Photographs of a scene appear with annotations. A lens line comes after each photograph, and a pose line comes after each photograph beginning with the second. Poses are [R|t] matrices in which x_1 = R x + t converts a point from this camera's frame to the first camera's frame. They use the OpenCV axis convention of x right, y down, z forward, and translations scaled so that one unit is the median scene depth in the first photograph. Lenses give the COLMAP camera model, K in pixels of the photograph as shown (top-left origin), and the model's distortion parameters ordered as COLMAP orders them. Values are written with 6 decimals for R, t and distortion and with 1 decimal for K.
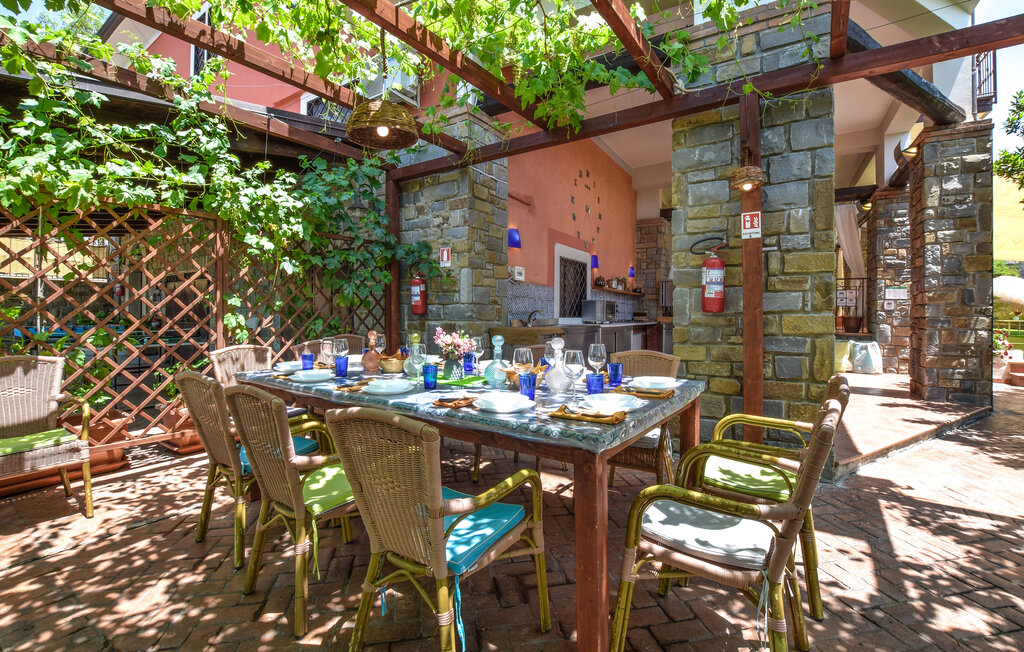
lens RADIAL K [[460.2, 0, 512.2], [0, 460.2, 312.0], [0, 0, 1]] dist [-0.001928, -0.000200]
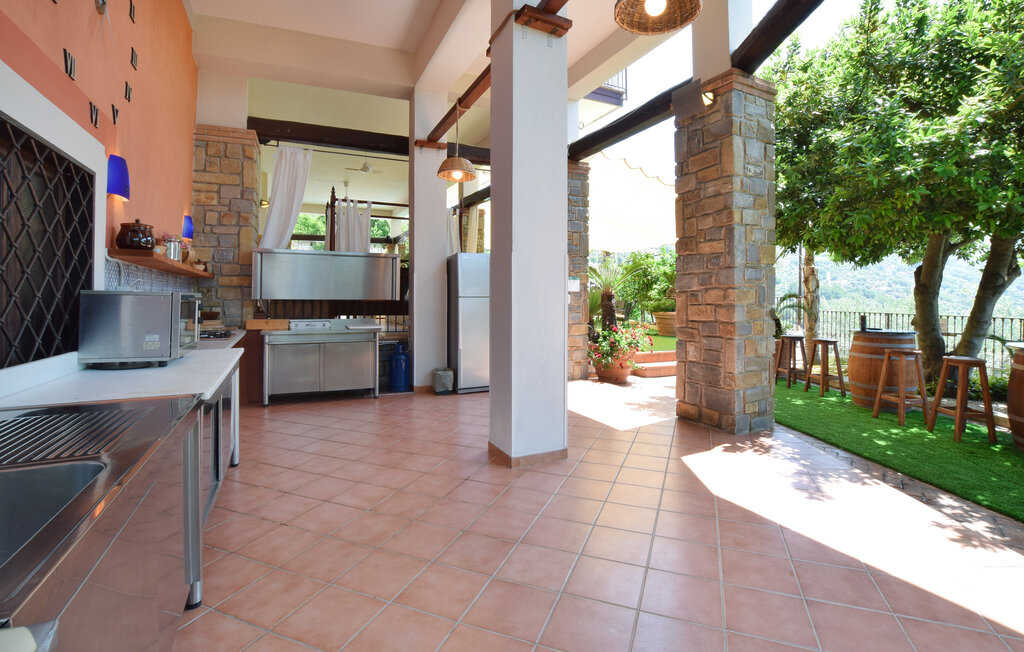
lens RADIAL K [[454.0, 0, 510.5], [0, 454.0, 286.7], [0, 0, 1]] dist [-0.001456, -0.000196]
pose [[0.527507, 0.011881, 0.849467, 0.074768], [0.000797, 0.999895, -0.014480, -0.035060], [-0.849550, 0.008316, 0.527443, 0.889328]]
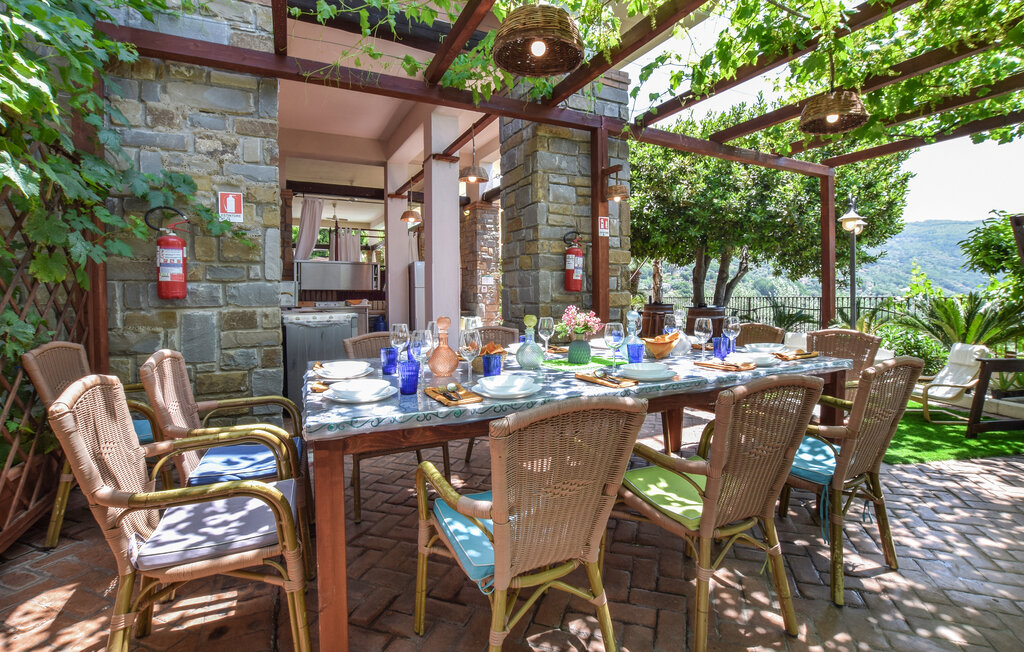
lens RADIAL K [[479.5, 0, 511.6], [0, 479.5, 292.9], [0, 0, 1]] dist [-0.000797, -0.000096]
pose [[0.493064, -0.001300, 0.869992, -0.503405], [0.010998, 0.999928, -0.004739, 0.005656], [-0.869924, 0.011905, 0.493043, 0.329665]]
